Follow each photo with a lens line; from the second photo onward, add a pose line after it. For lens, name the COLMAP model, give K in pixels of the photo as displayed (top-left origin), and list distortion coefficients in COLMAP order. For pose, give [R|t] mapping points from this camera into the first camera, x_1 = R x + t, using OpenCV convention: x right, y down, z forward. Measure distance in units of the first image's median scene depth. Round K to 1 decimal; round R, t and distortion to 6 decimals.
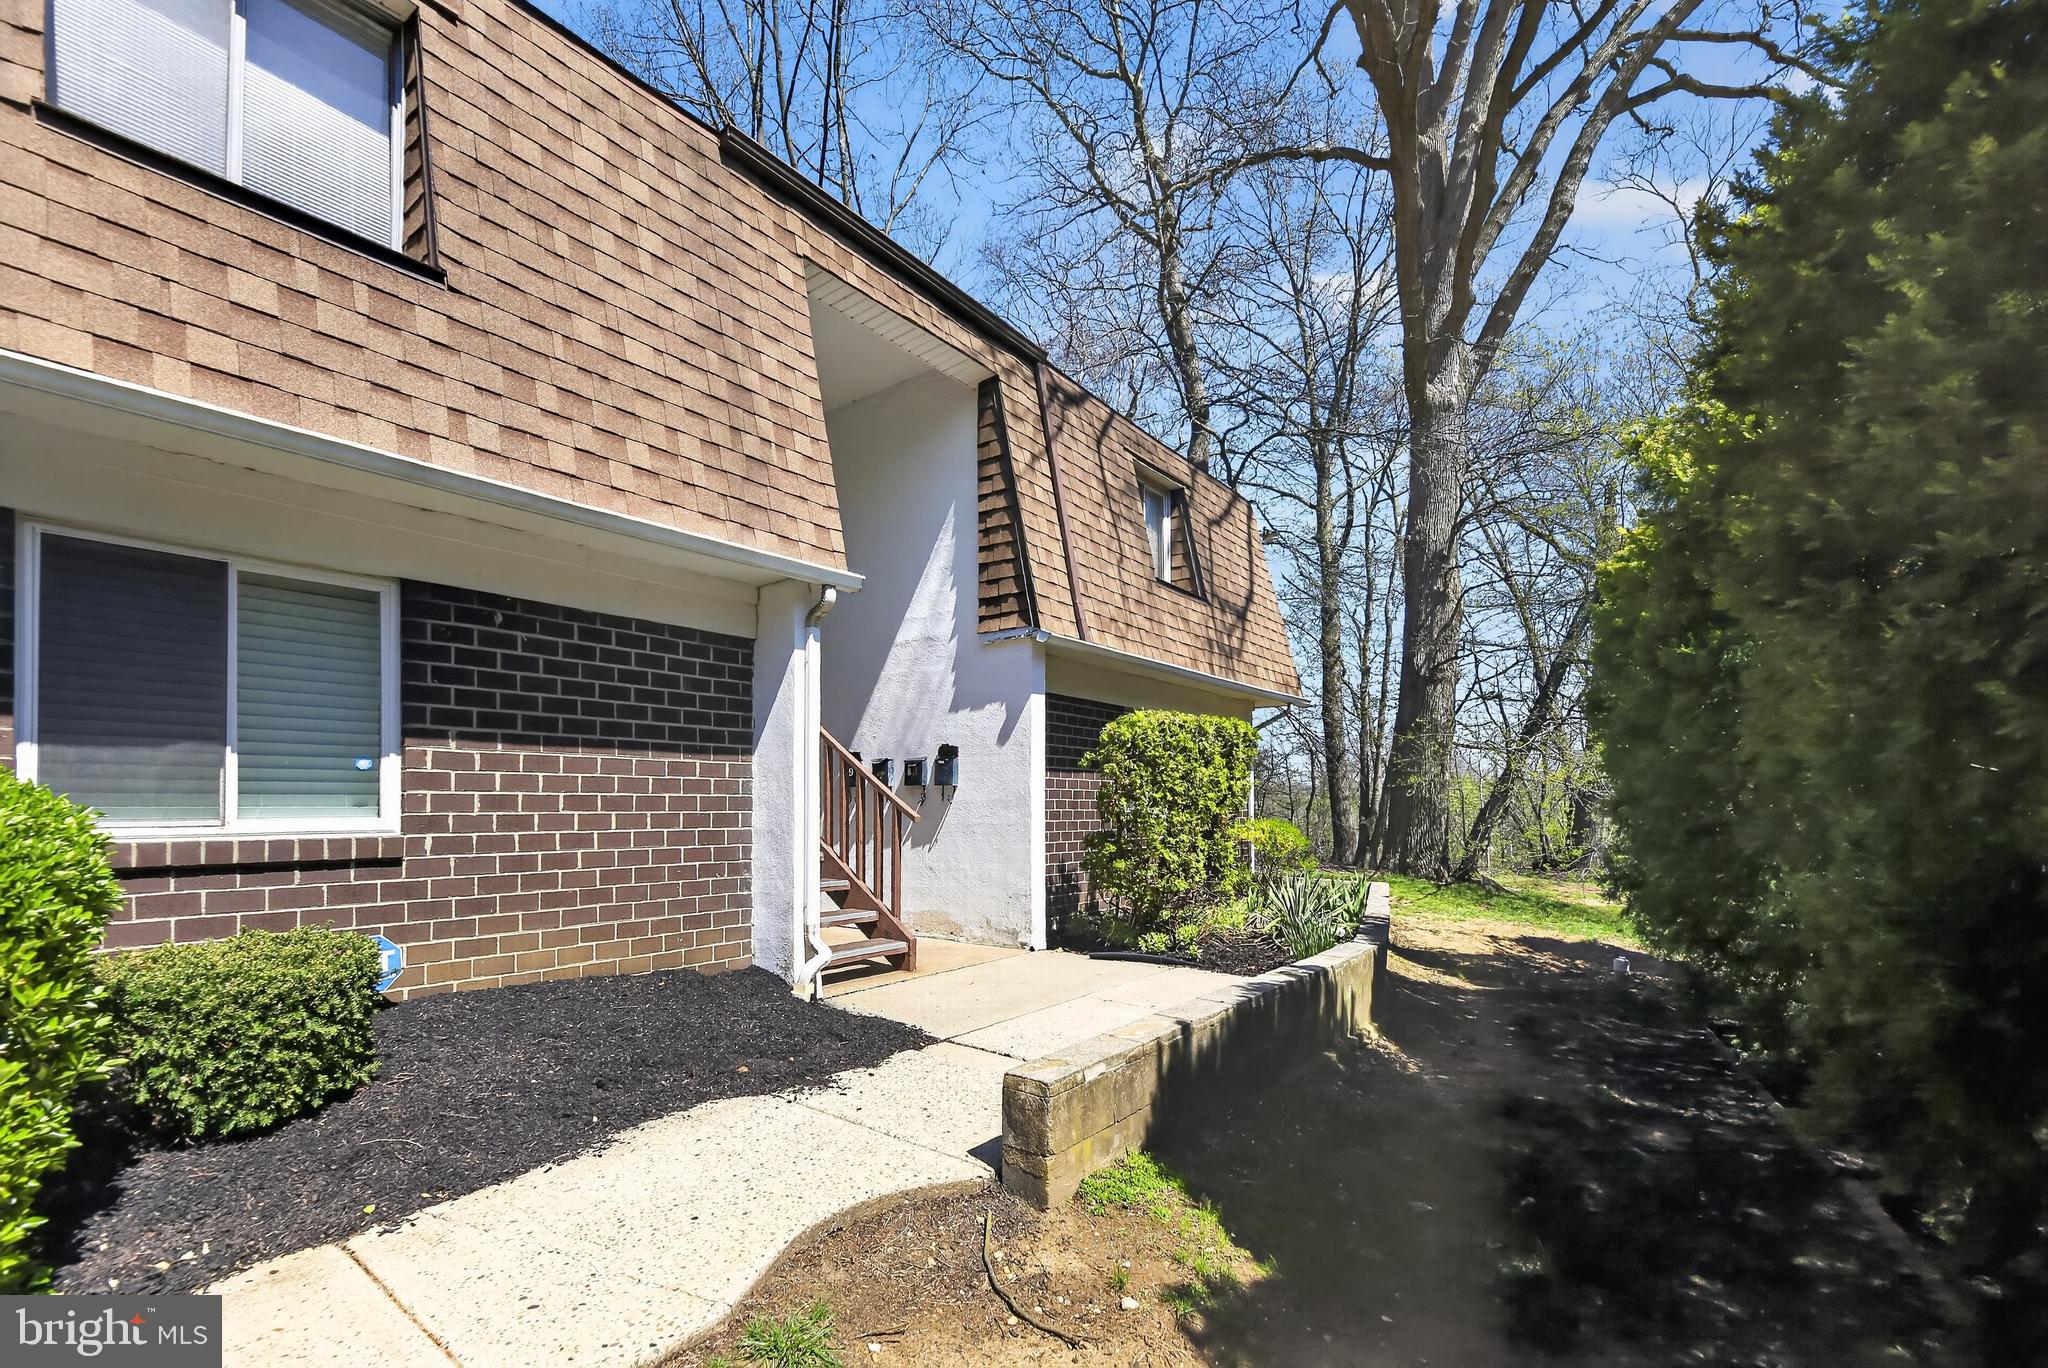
lens RADIAL K [[873.1, 0, 1003.7], [0, 873.1, 792.9], [0, 0, 1]] dist [-0.001235, -0.000338]
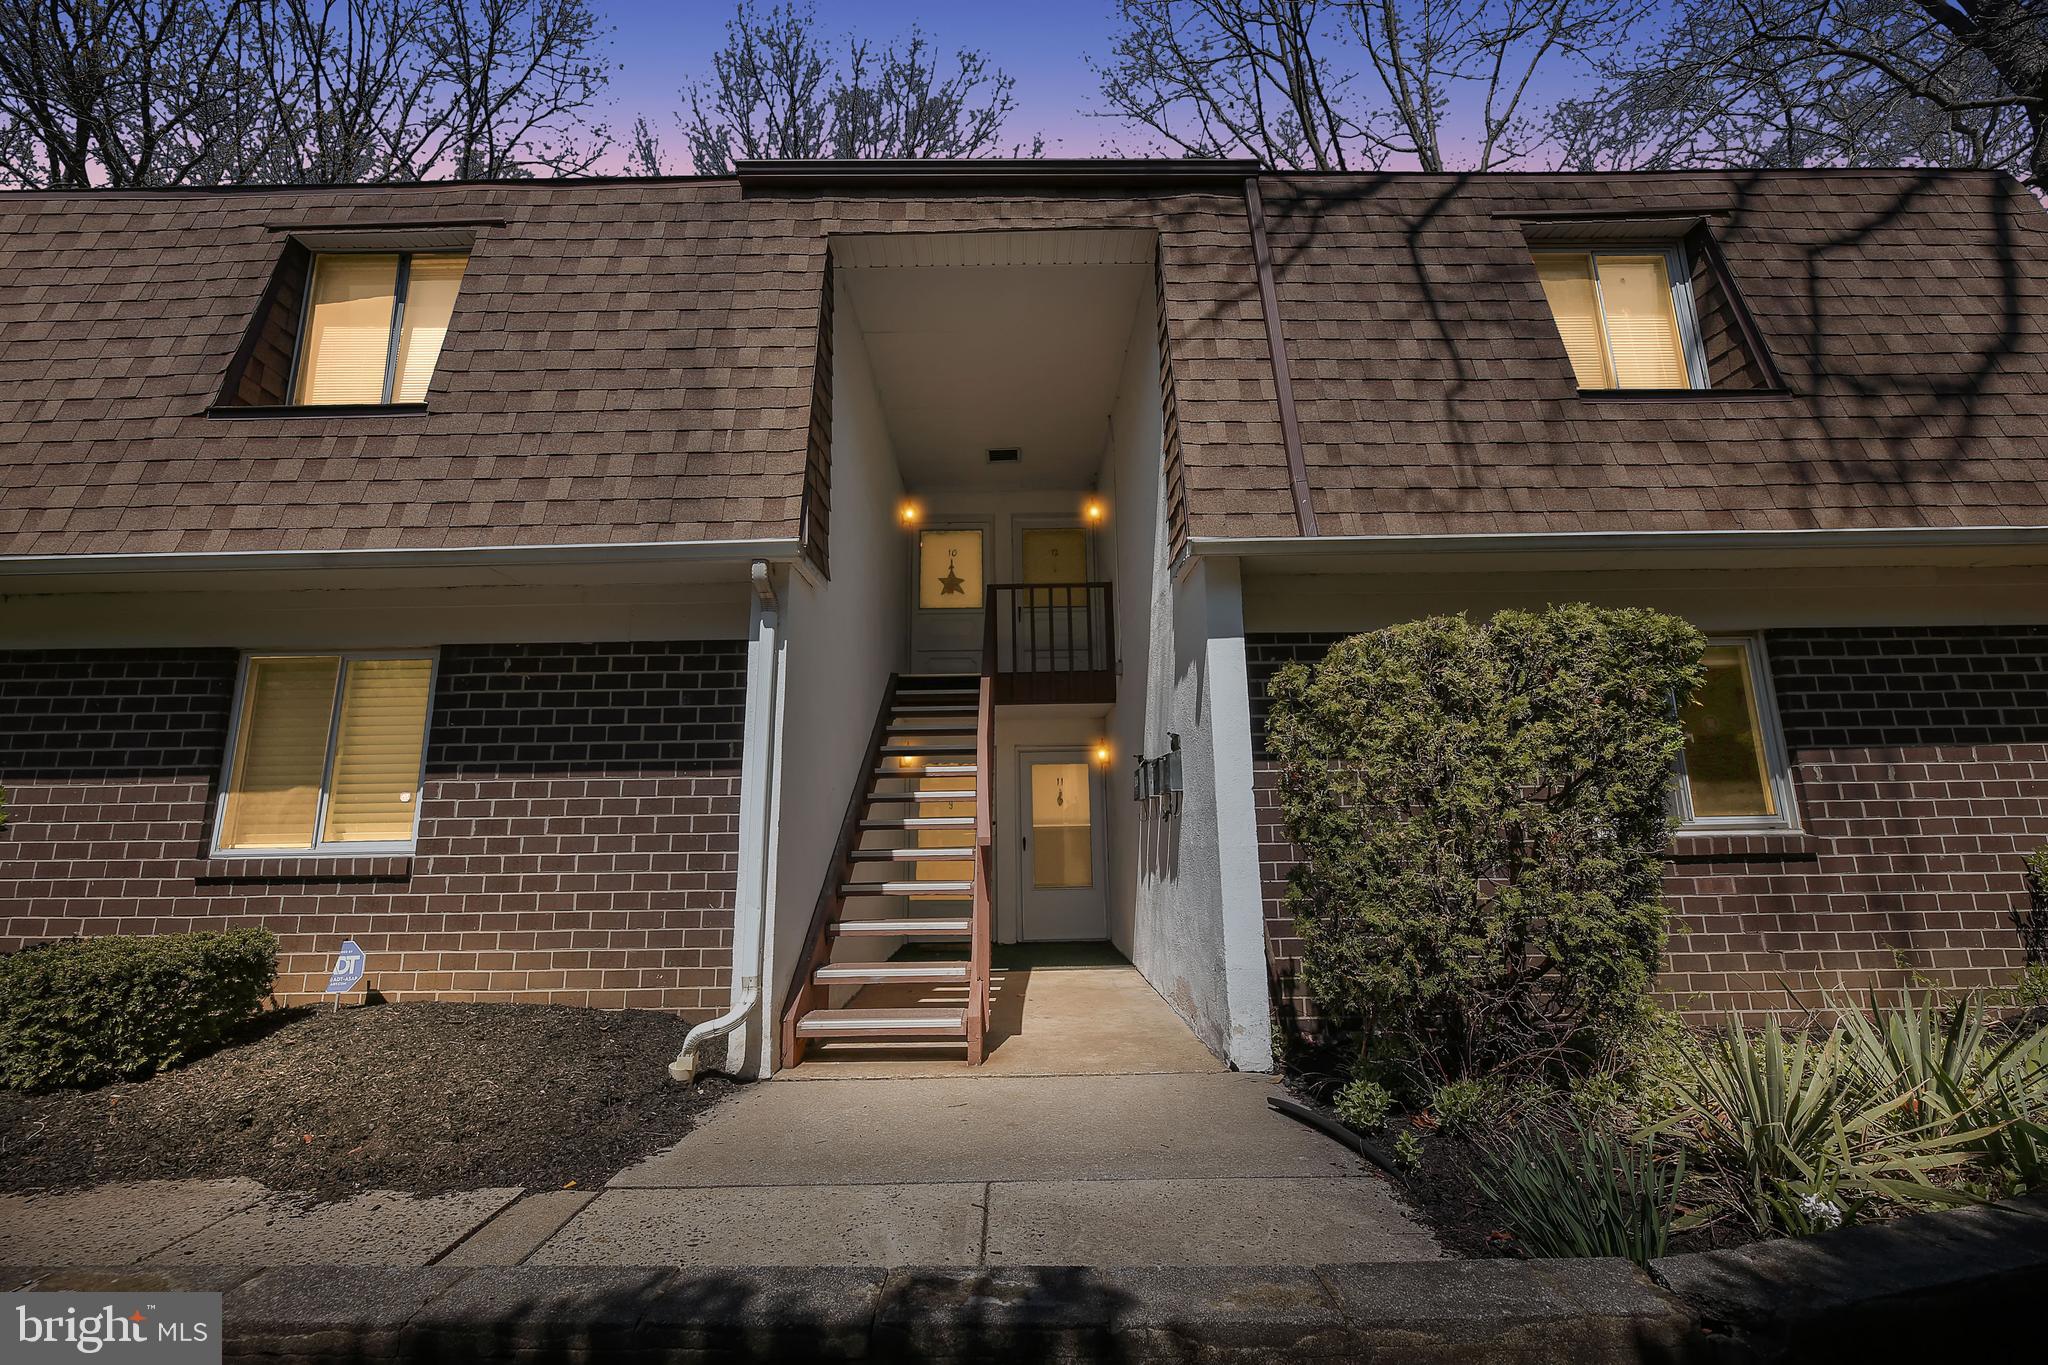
lens RADIAL K [[832.2, 0, 1014.6], [0, 832.2, 674.2], [0, 0, 1]] dist [0.004615, -0.005553]
pose [[0.618926, -0.159094, -0.769168, 0.606001], [0.025403, 0.982814, -0.182843, 0.027596], [0.785038, 0.093627, 0.612331, 0.768001]]
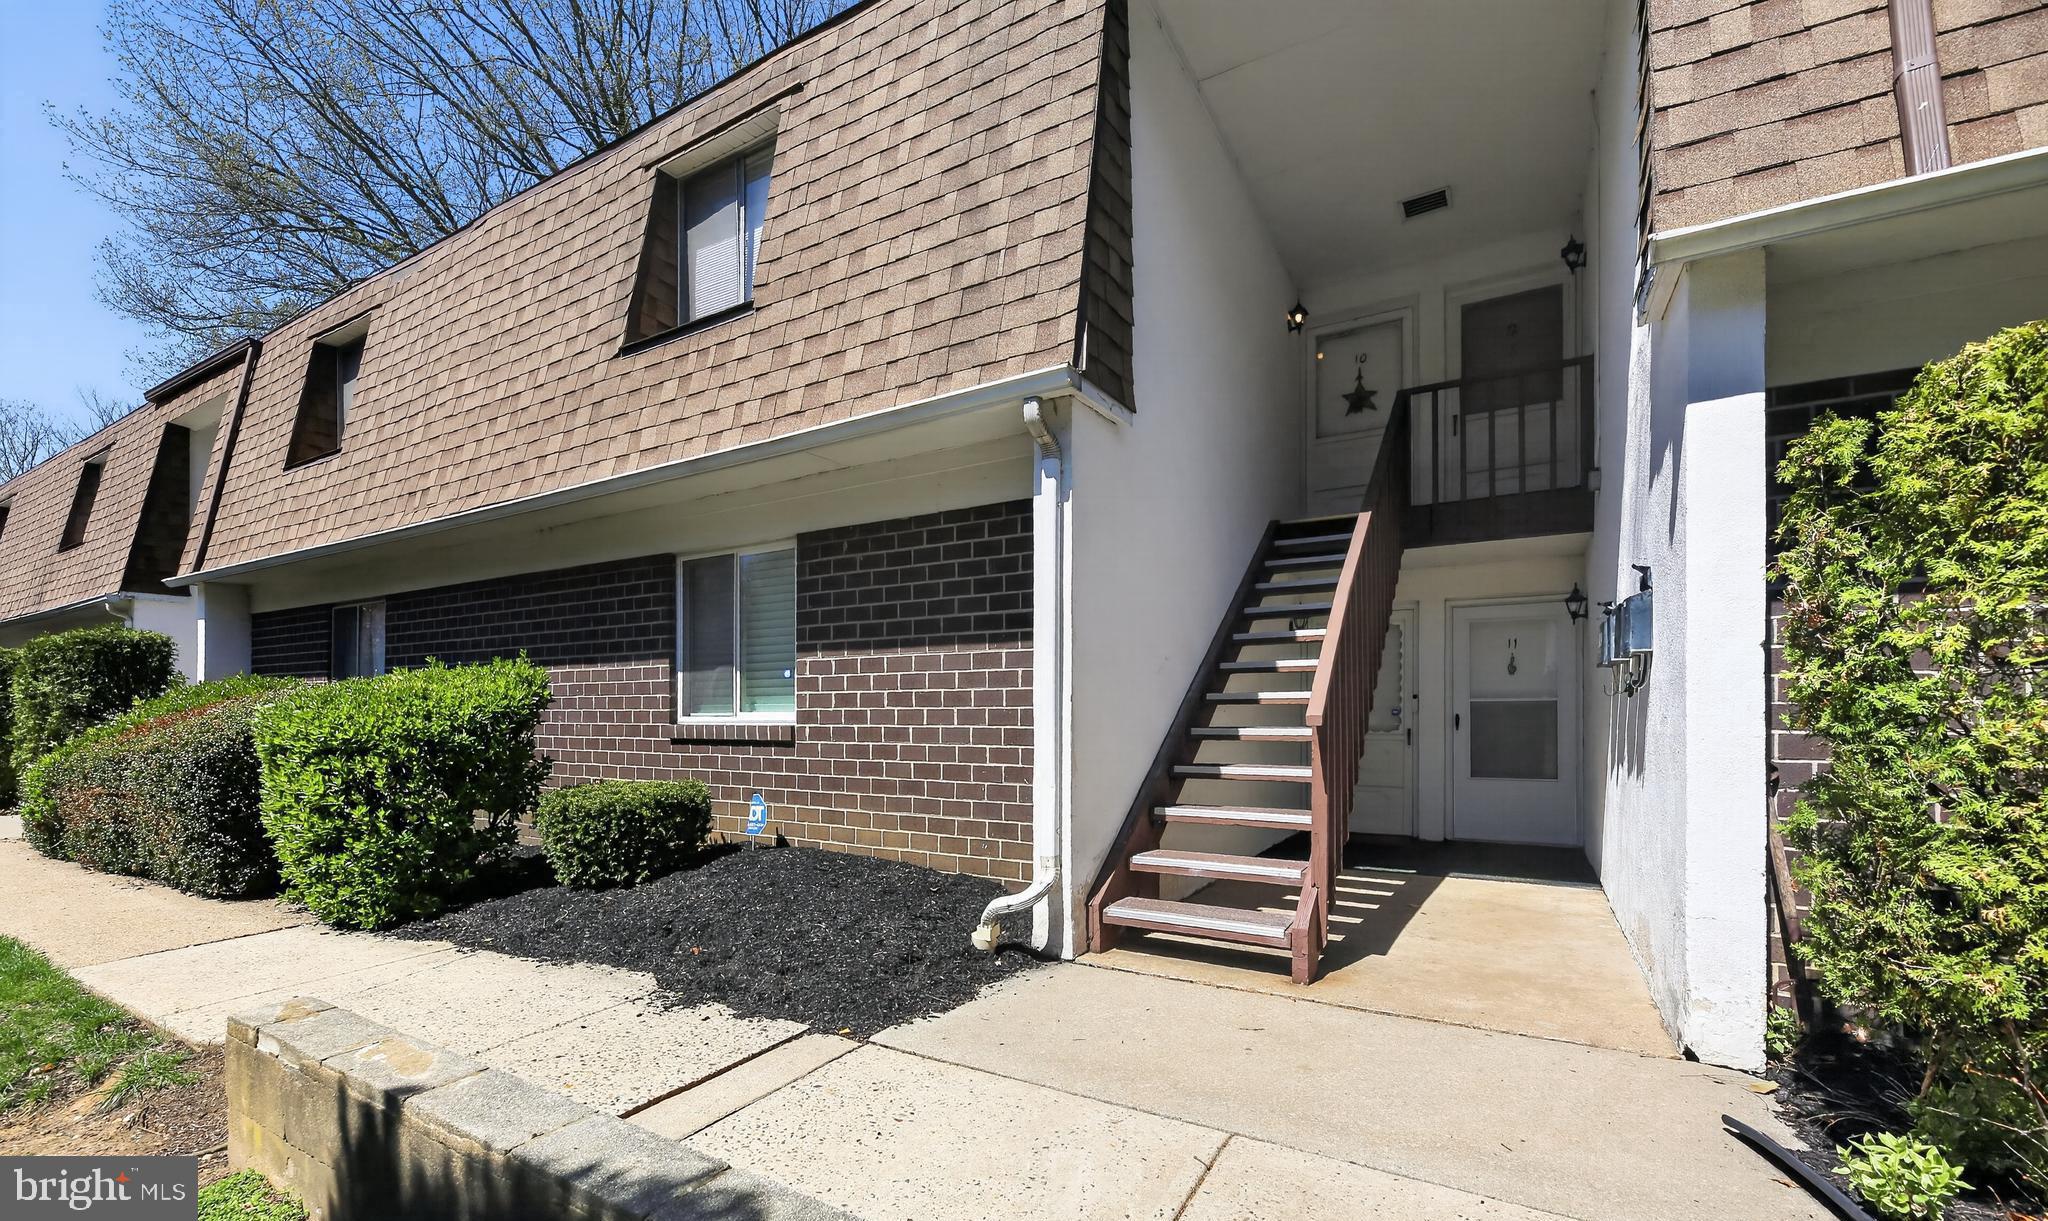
lens RADIAL K [[868.5, 0, 991.8], [0, 868.5, 711.1], [0, 0, 1]] dist [-0.001657, -0.000771]
pose [[0.118250, -0.002083, -0.992982, 0.566464], [0.016806, 0.999859, -0.000096, 0.026944], [0.992842, -0.016676, 0.118268, 0.949167]]
